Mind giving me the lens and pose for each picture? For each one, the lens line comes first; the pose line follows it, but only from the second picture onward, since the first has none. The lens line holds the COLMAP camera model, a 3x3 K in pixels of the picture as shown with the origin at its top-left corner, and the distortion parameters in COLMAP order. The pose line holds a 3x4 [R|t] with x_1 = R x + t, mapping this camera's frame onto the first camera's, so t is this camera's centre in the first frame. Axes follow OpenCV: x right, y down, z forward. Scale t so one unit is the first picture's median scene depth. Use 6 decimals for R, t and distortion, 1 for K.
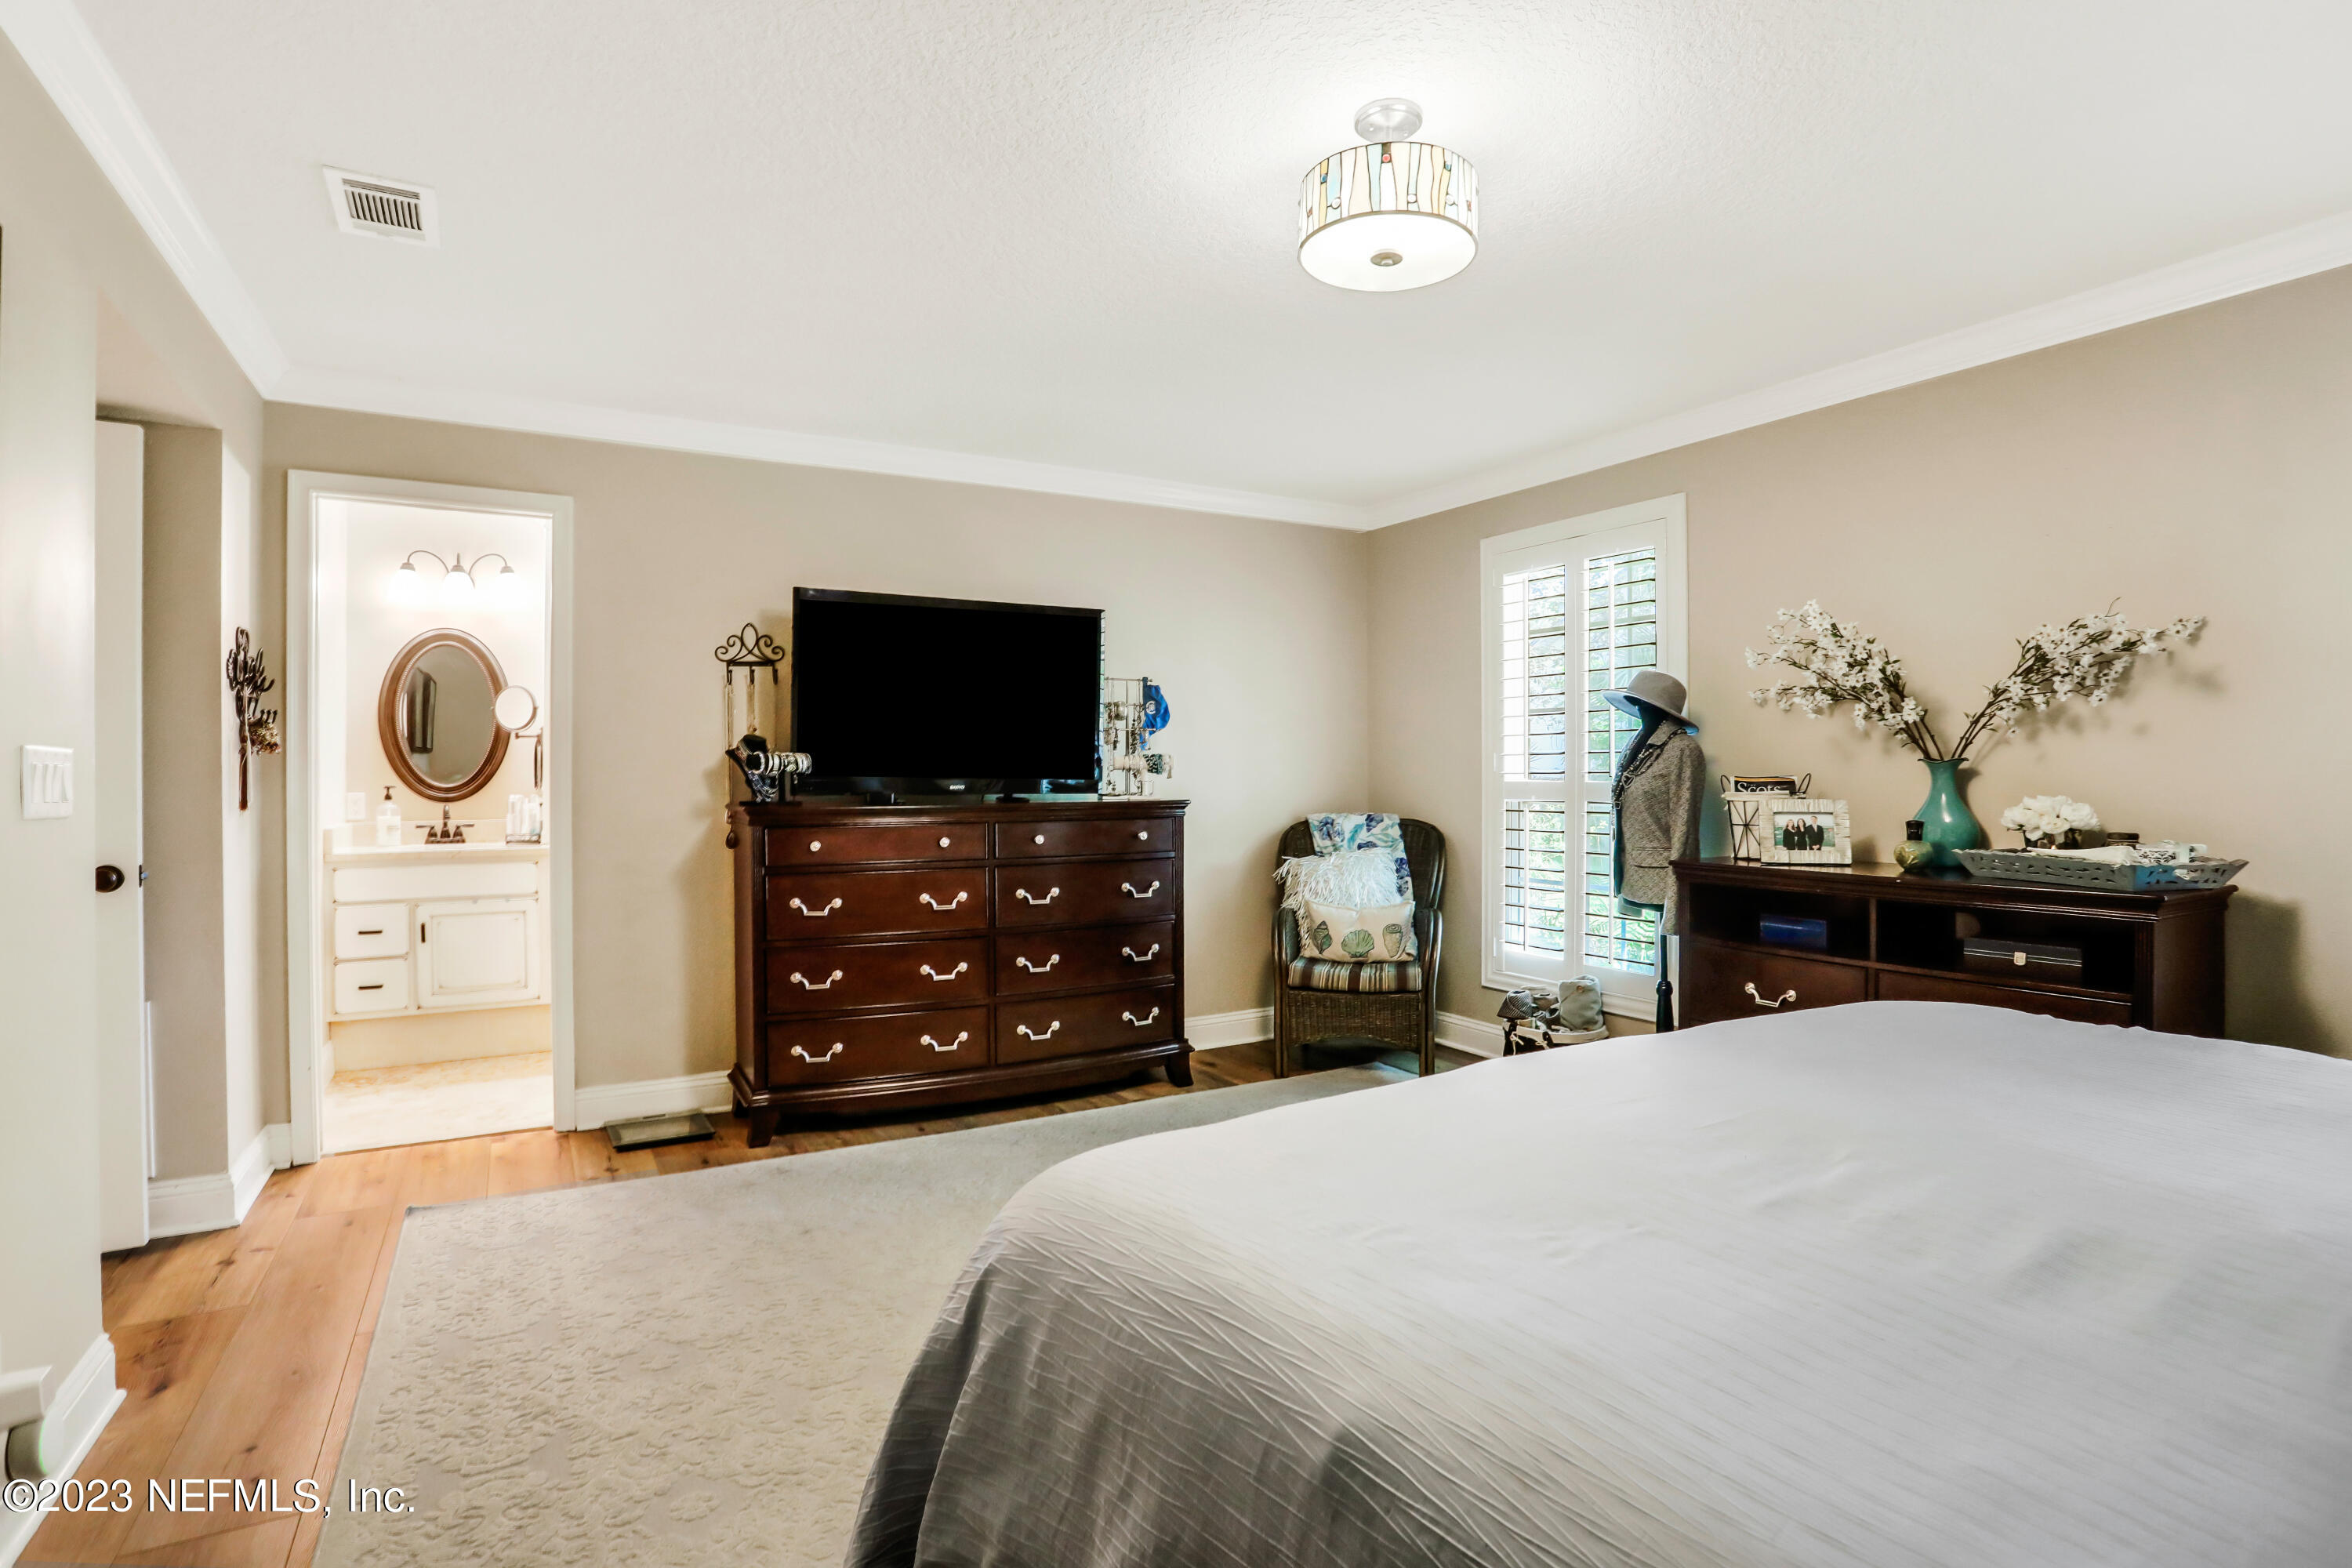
lens RADIAL K [[1205.7, 0, 1173.6], [0, 1205.7, 785.2], [0, 0, 1]] dist [-0.018573, 0.000572]
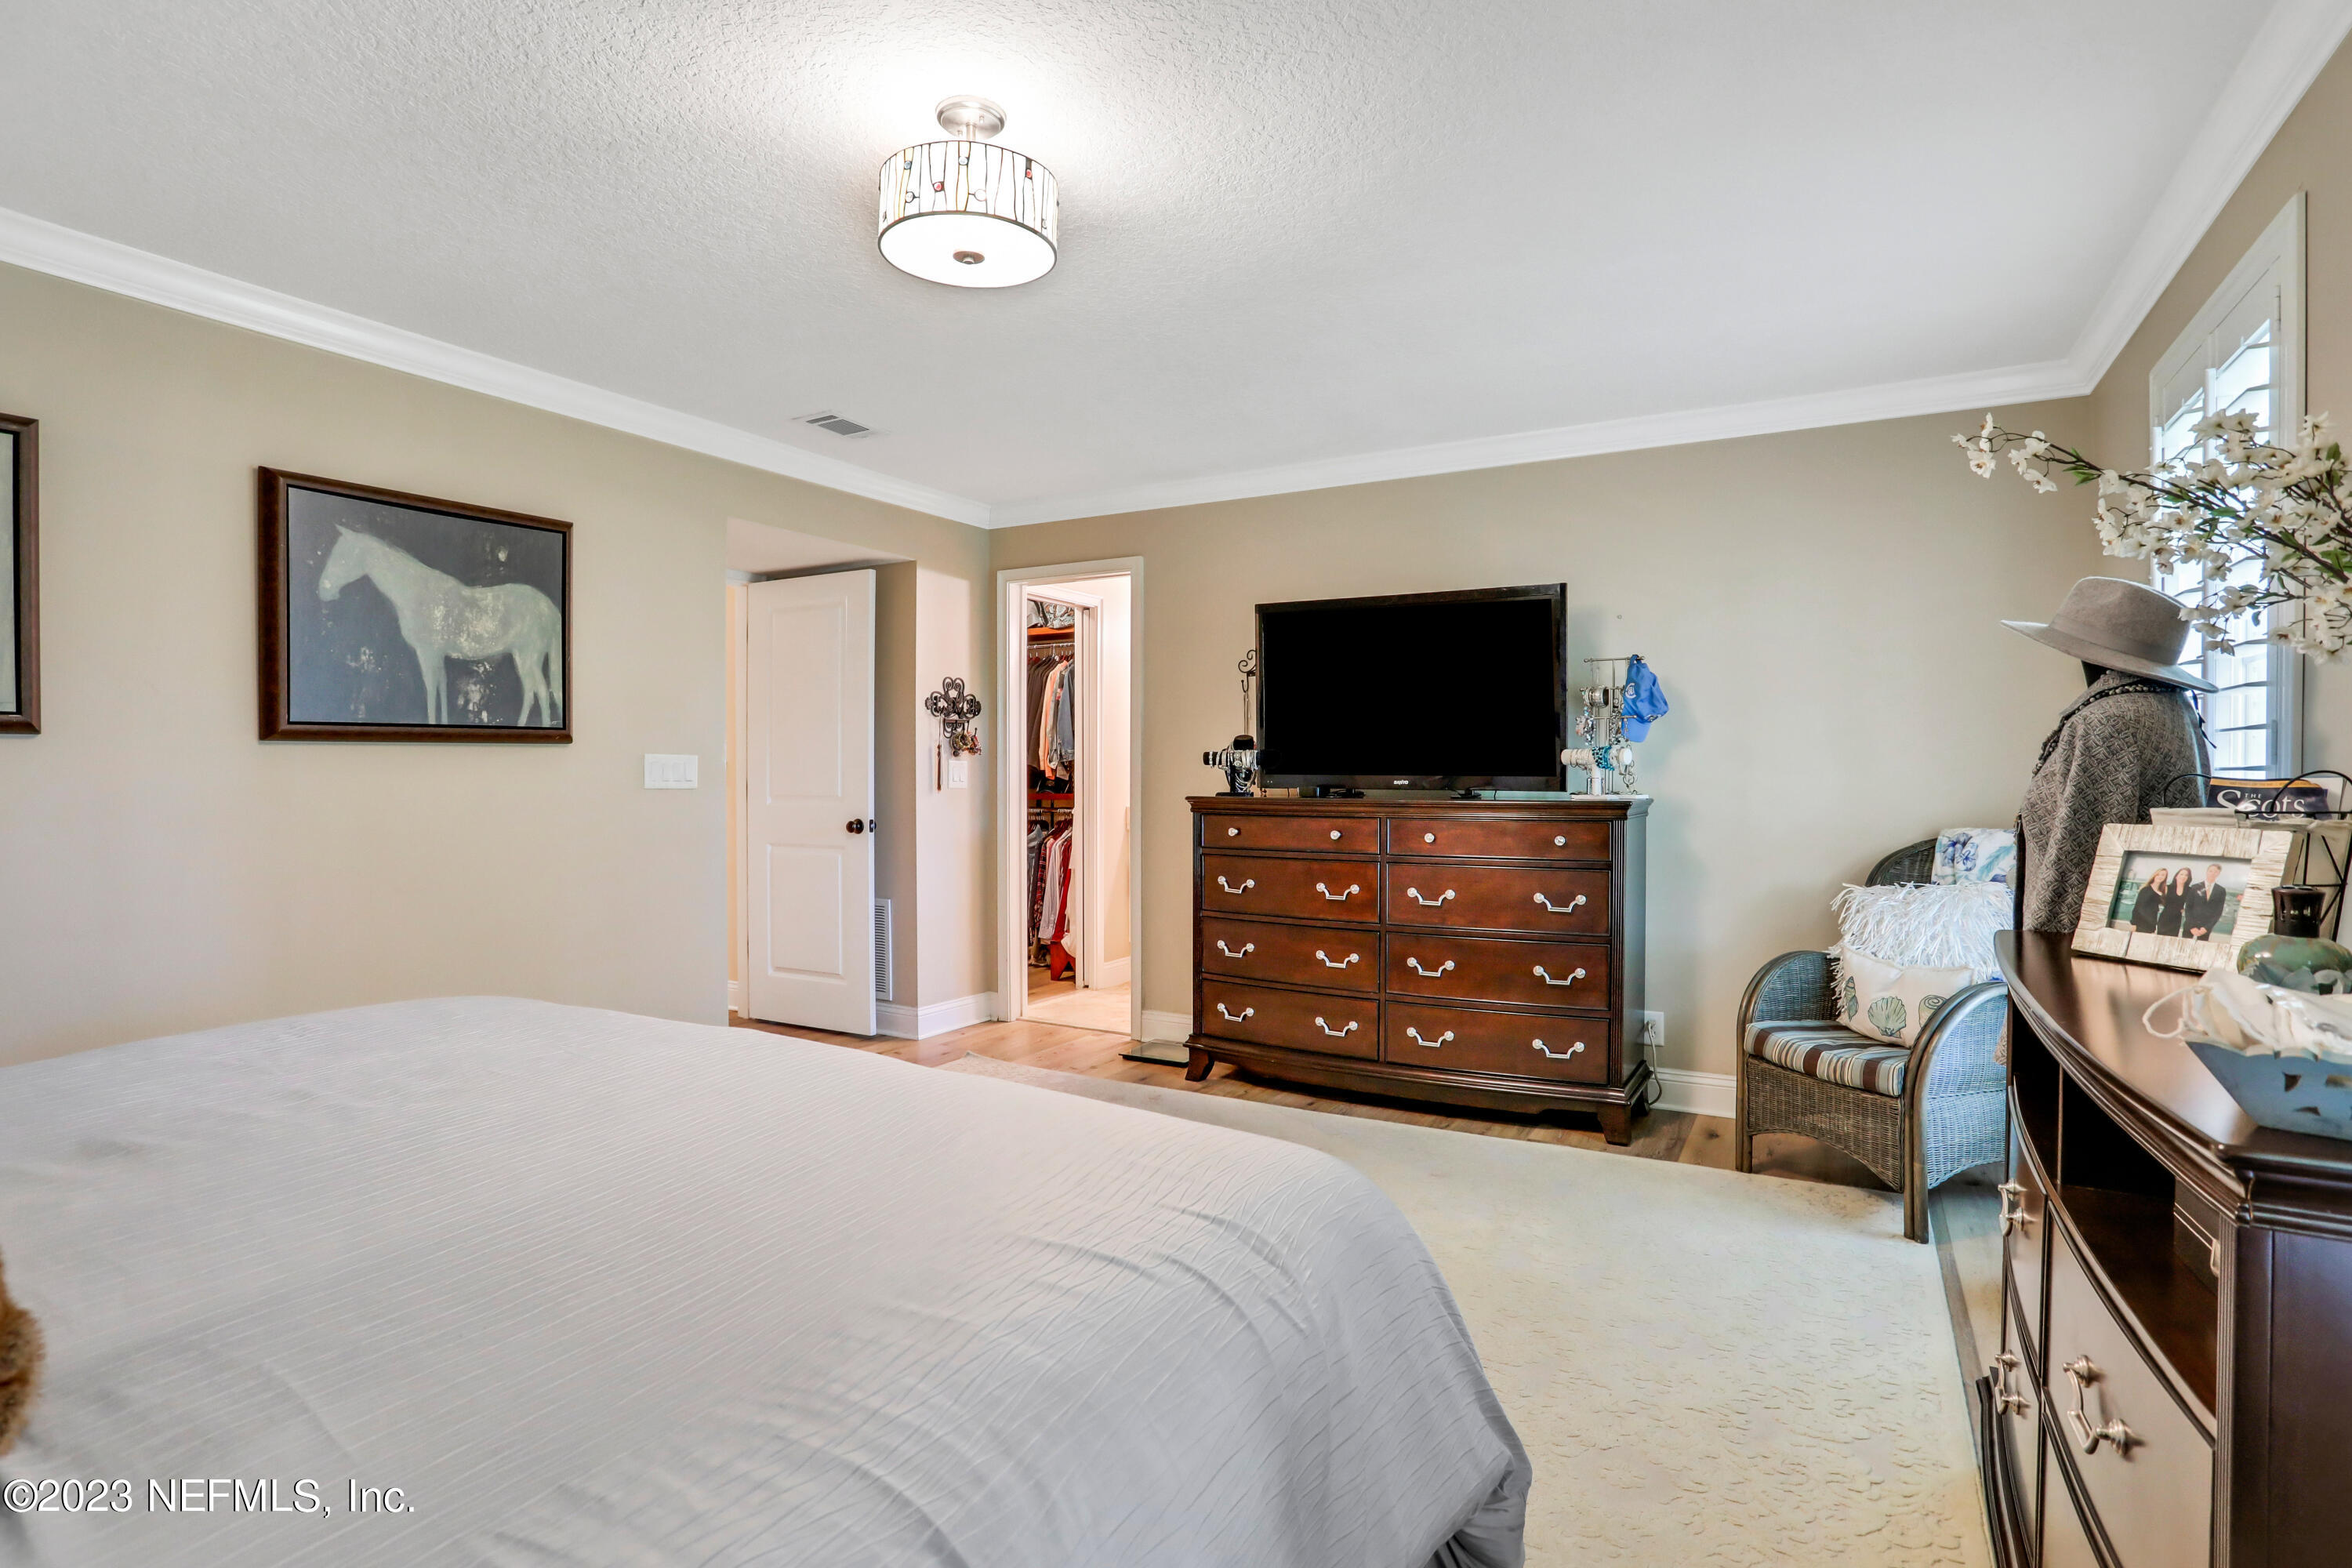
lens RADIAL K [[1205.7, 0, 1179.6], [0, 1205.7, 782.4], [0, 0, 1]] dist [-0.018573, 0.000572]
pose [[0.512590, 0.013634, -0.858526, 0.617222], [-0.009631, 0.999902, 0.010129, -0.007044], [0.858580, 0.003076, 0.512671, 0.342513]]
